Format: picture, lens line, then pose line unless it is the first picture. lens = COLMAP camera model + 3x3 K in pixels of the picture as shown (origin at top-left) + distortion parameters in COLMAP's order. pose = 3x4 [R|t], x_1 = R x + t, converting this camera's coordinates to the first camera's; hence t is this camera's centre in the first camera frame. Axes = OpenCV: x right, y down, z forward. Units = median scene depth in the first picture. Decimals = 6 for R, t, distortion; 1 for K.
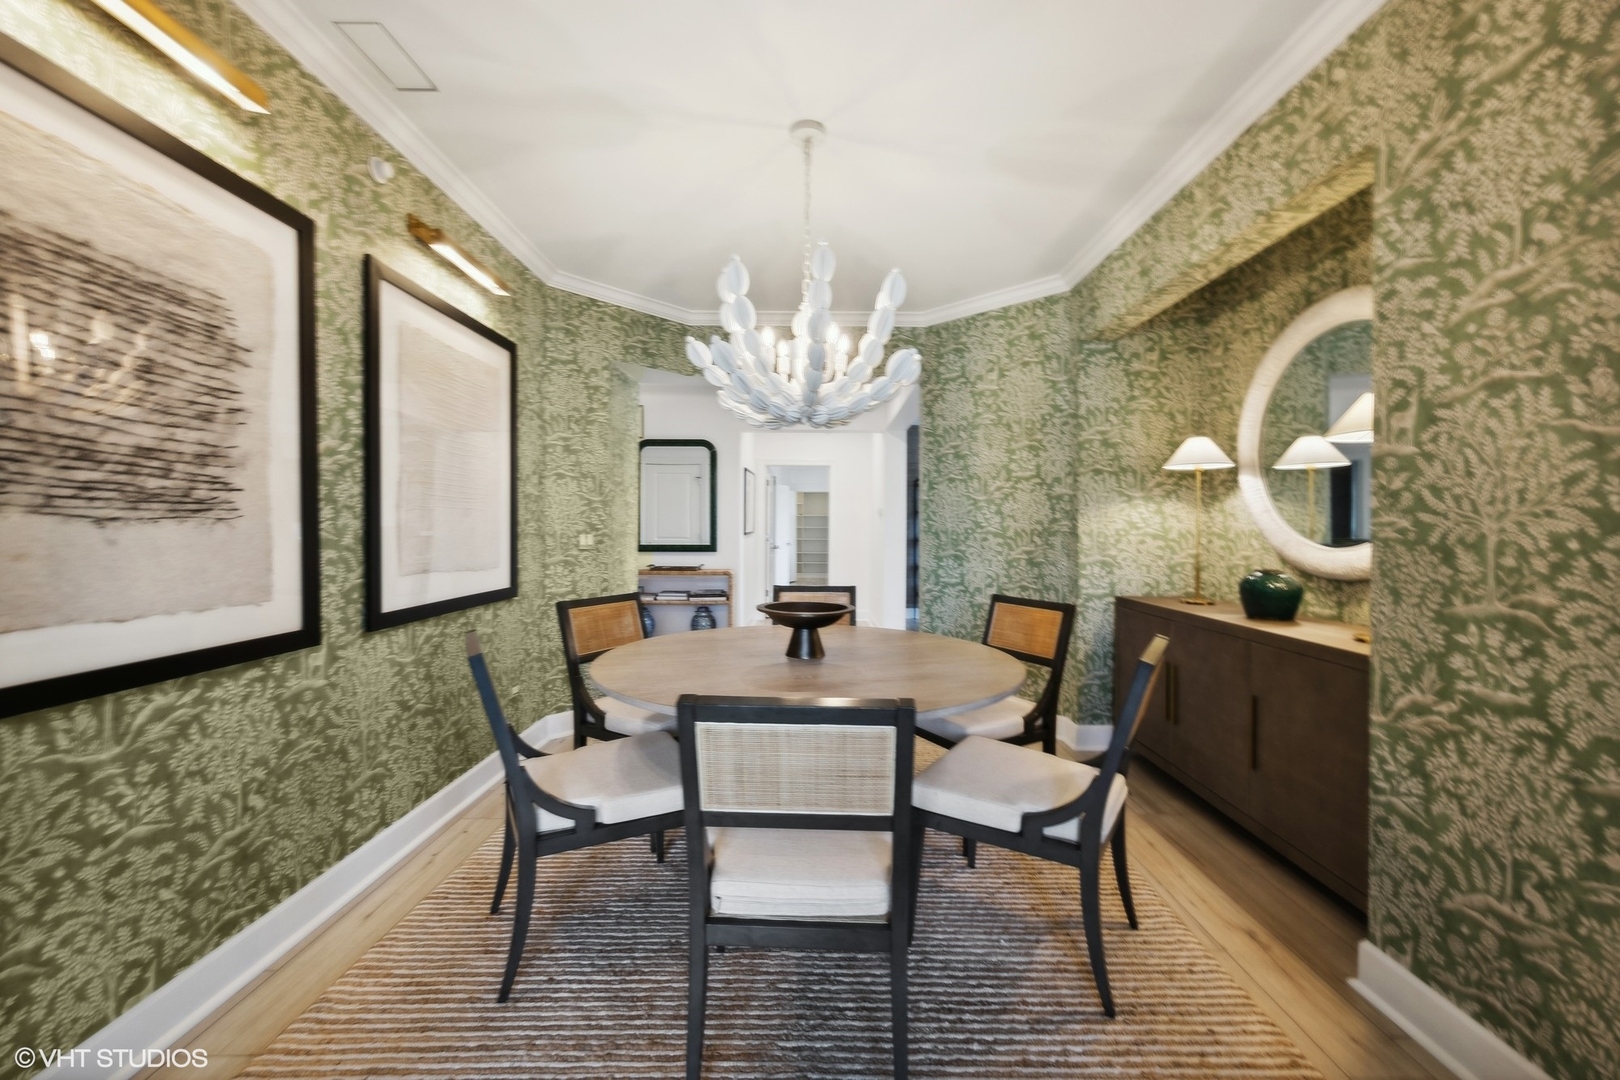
lens RADIAL K [[756.3, 0, 810.0], [0, 756.3, 540.0], [0, 0, 1]] dist [0.000236, -0.000049]
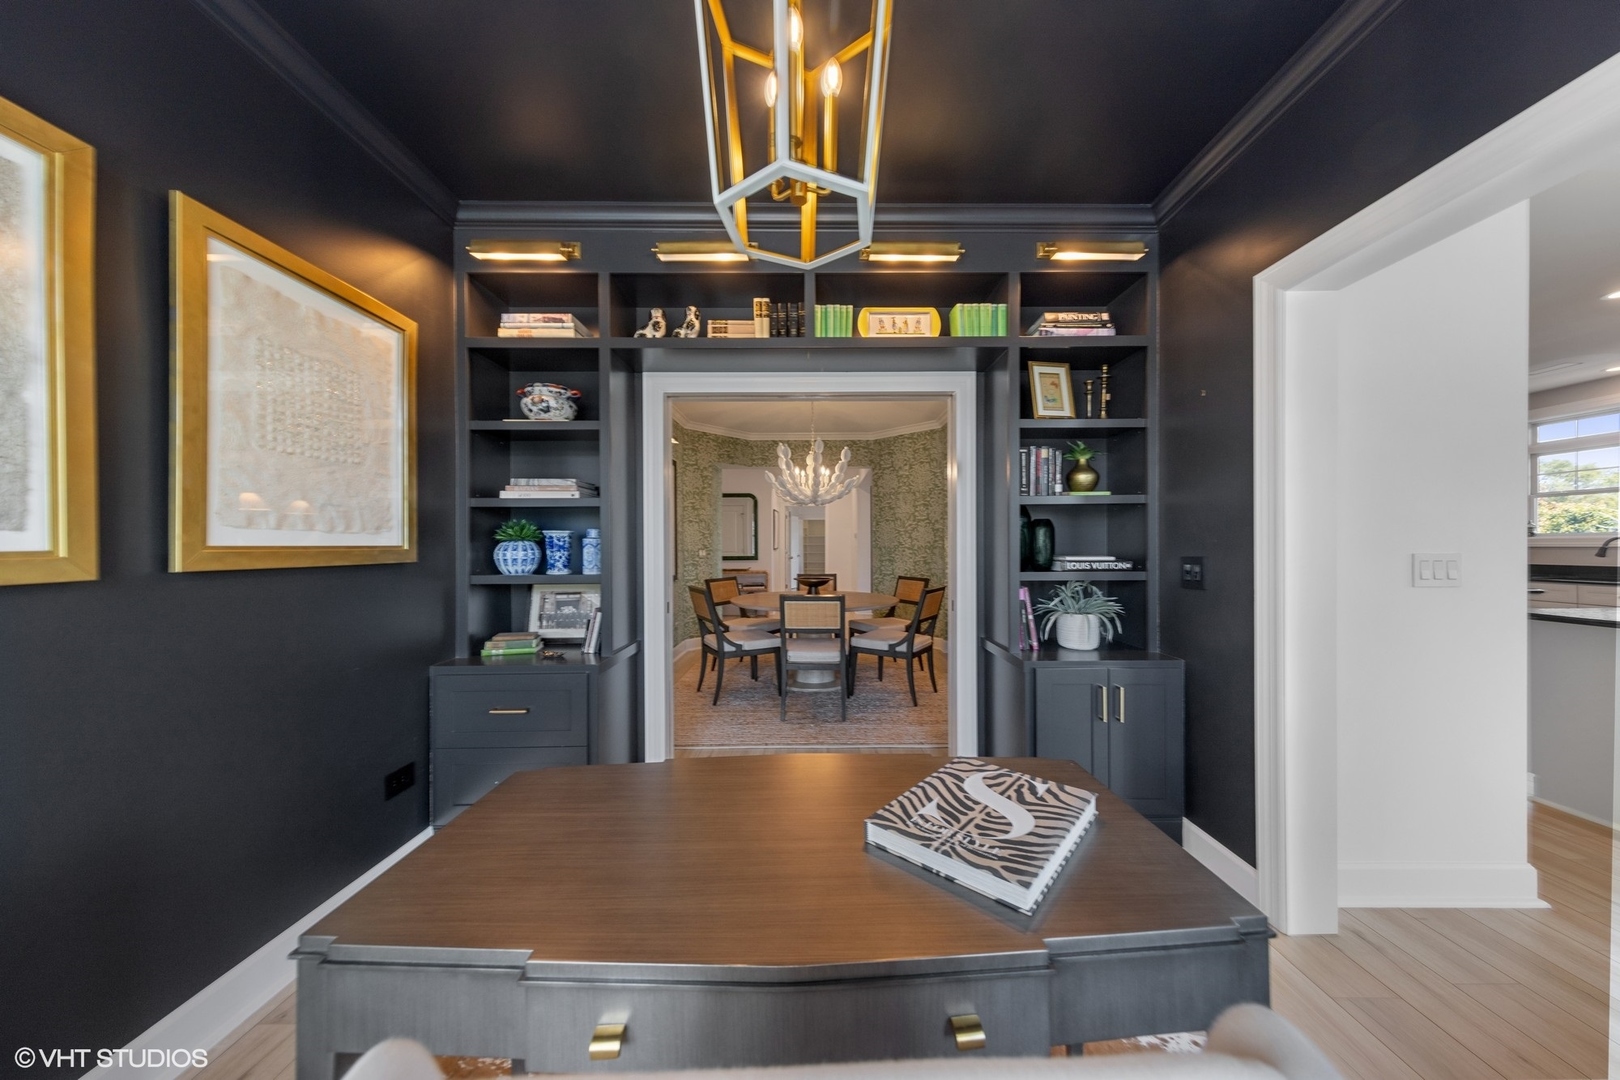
lens RADIAL K [[525.8, 0, 816.3], [0, 525.8, 547.5], [0, 0, 1]] dist [0.000732, 0.000039]
pose [[0.999931, -0.009885, 0.006409, -0.003395], [0.009951, 0.999897, -0.010351, 0.002304], [-0.006306, 0.010414, 0.999926, -0.407954]]
